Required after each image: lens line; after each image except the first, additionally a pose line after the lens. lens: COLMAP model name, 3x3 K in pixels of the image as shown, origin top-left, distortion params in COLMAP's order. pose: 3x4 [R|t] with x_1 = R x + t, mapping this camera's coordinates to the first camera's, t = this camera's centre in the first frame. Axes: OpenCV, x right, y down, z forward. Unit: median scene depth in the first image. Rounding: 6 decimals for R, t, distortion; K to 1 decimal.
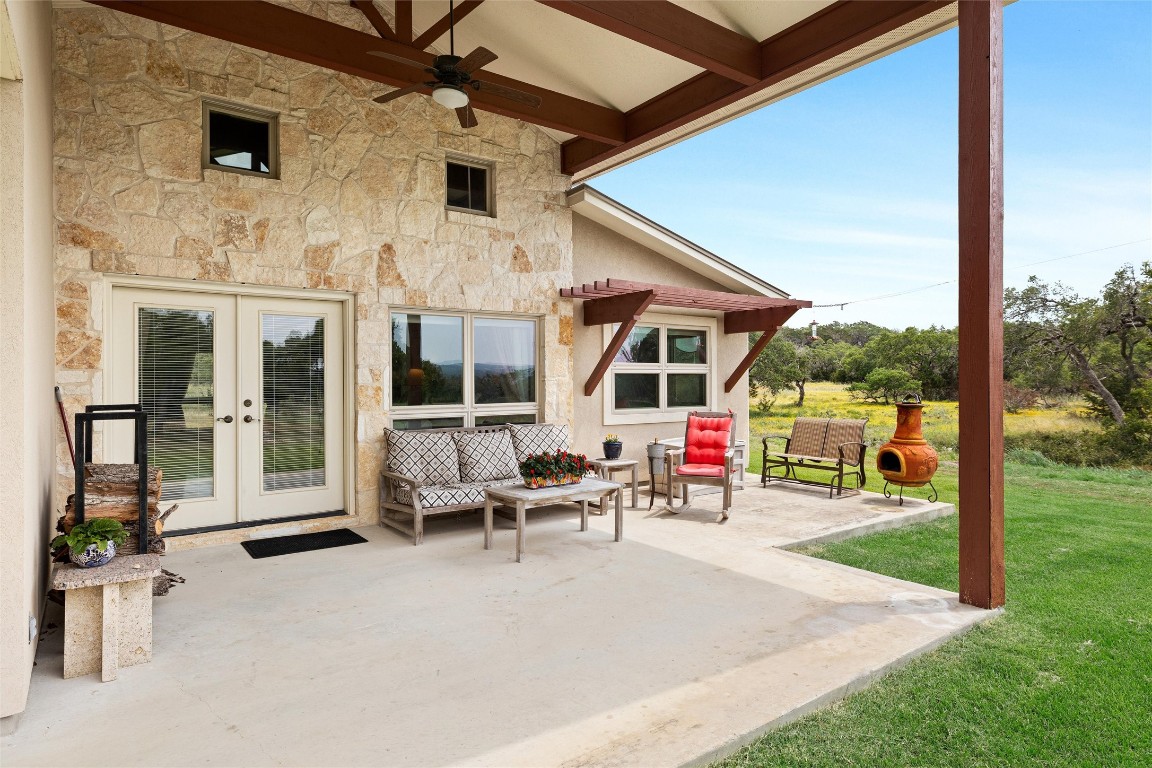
lens RADIAL K [[674.2, 0, 571.7], [0, 674.2, 377.0], [0, 0, 1]] dist [0.003462, -0.000813]
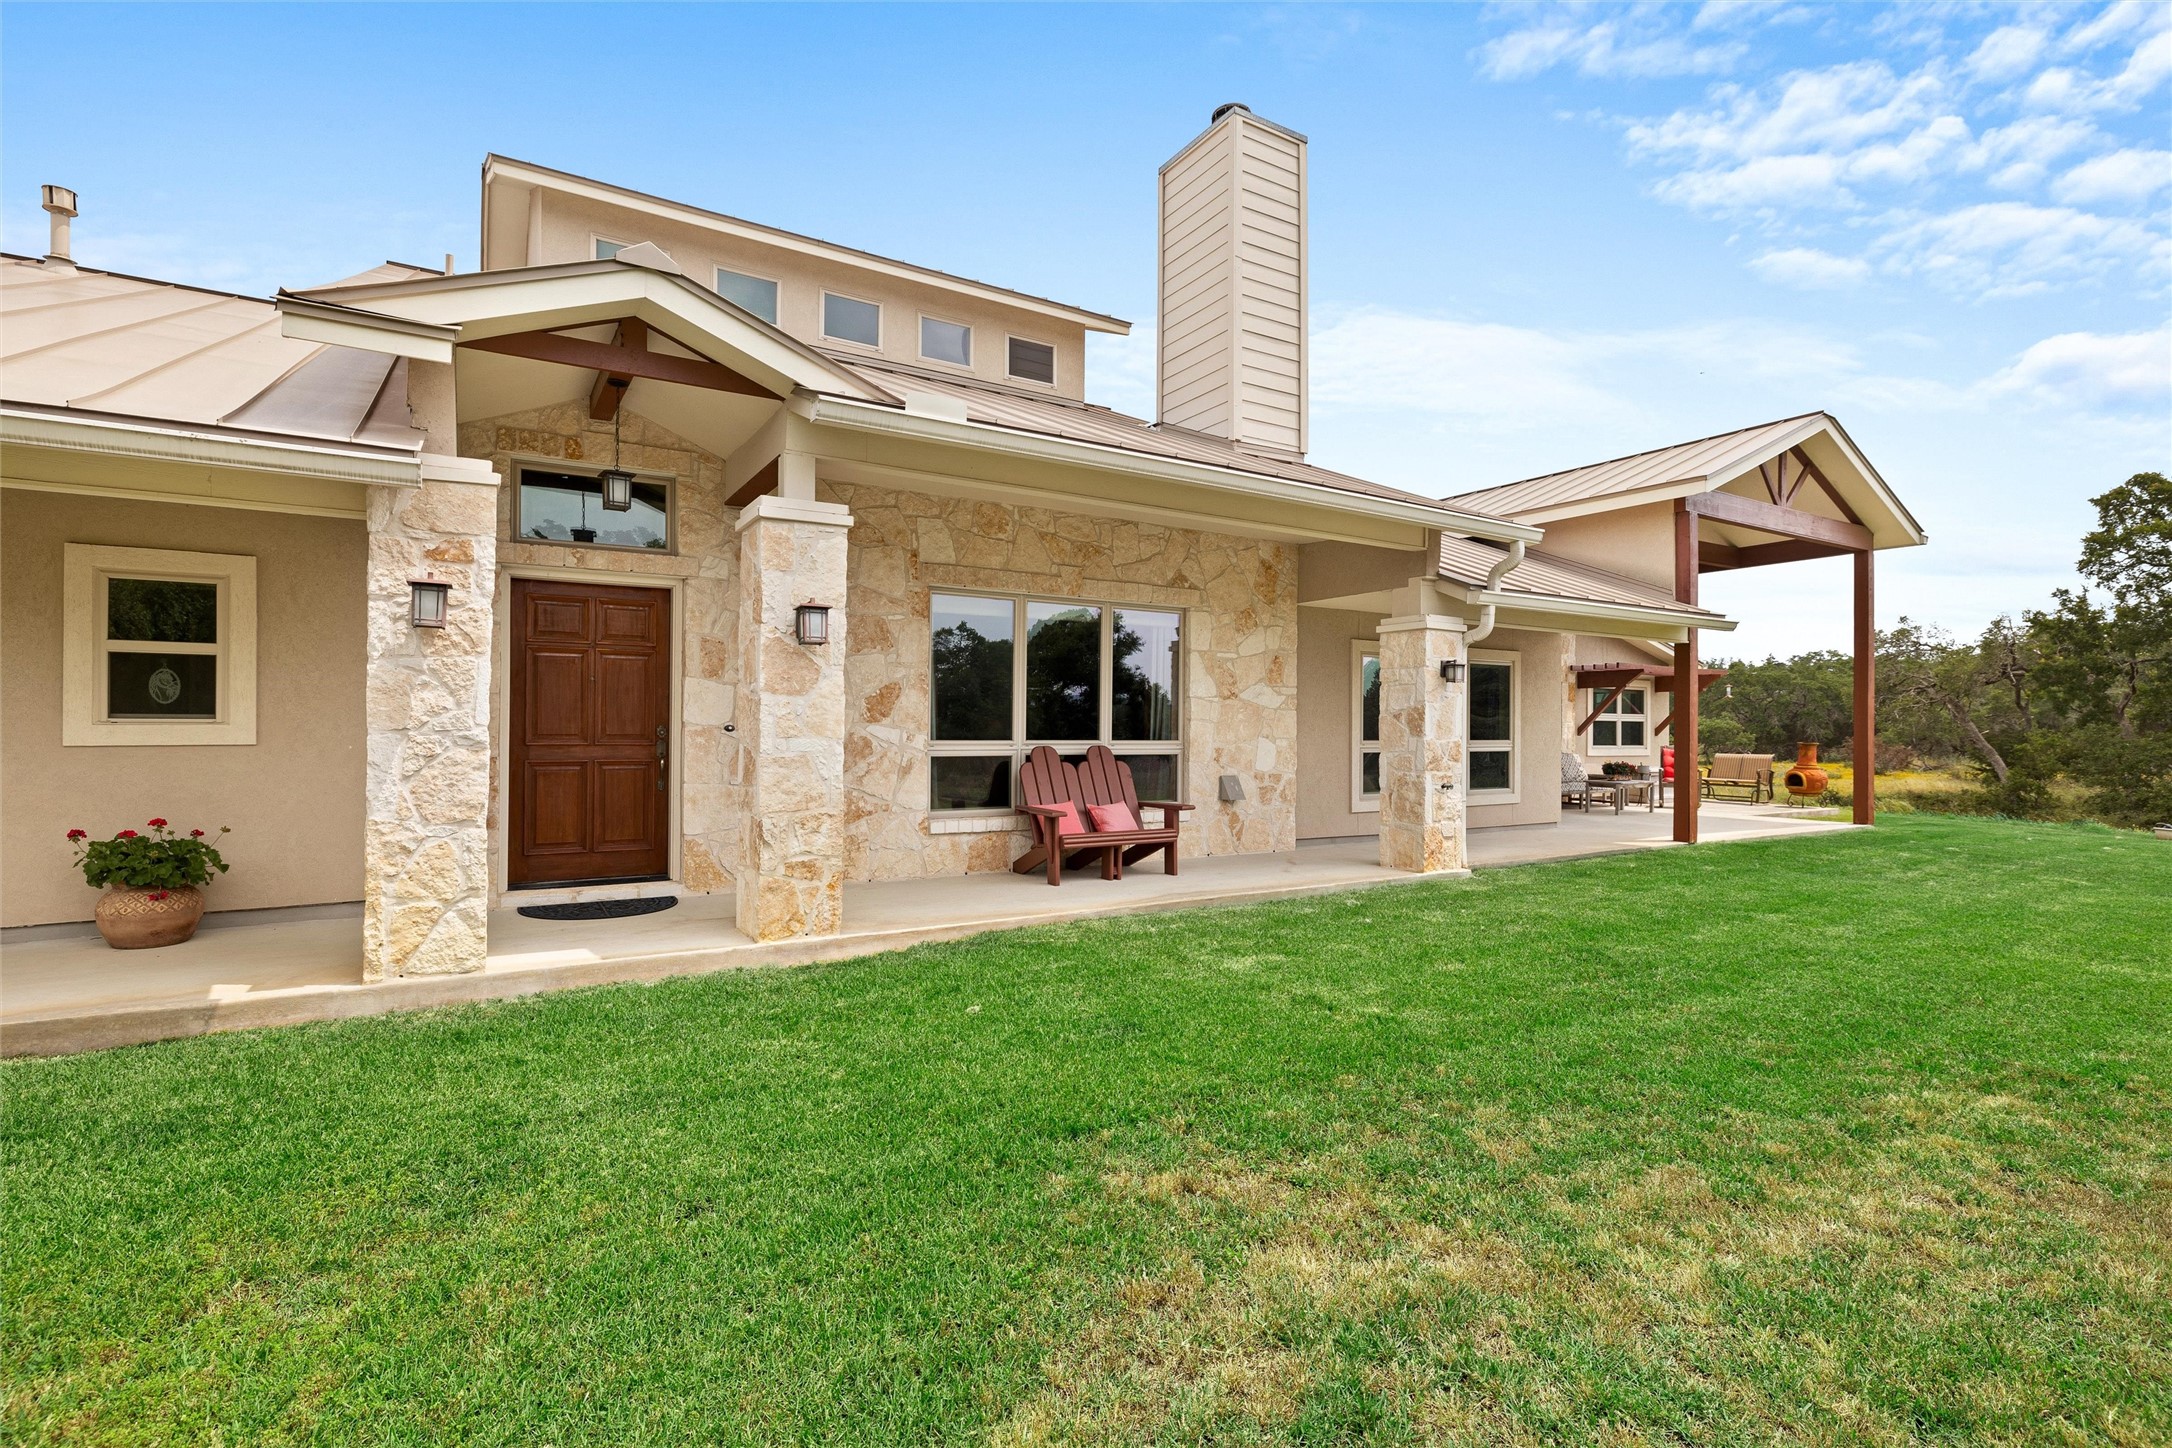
lens RADIAL K [[993.0, 0, 1096.4], [0, 993.0, 715.1], [0, 0, 1]] dist [-0.012066, -0.000283]
pose [[0.995584, 0.009476, -0.093393, -0.321738], [-0.010384, 0.999903, -0.009241, 0.005048], [0.093297, 0.010170, 0.995586, -0.493649]]
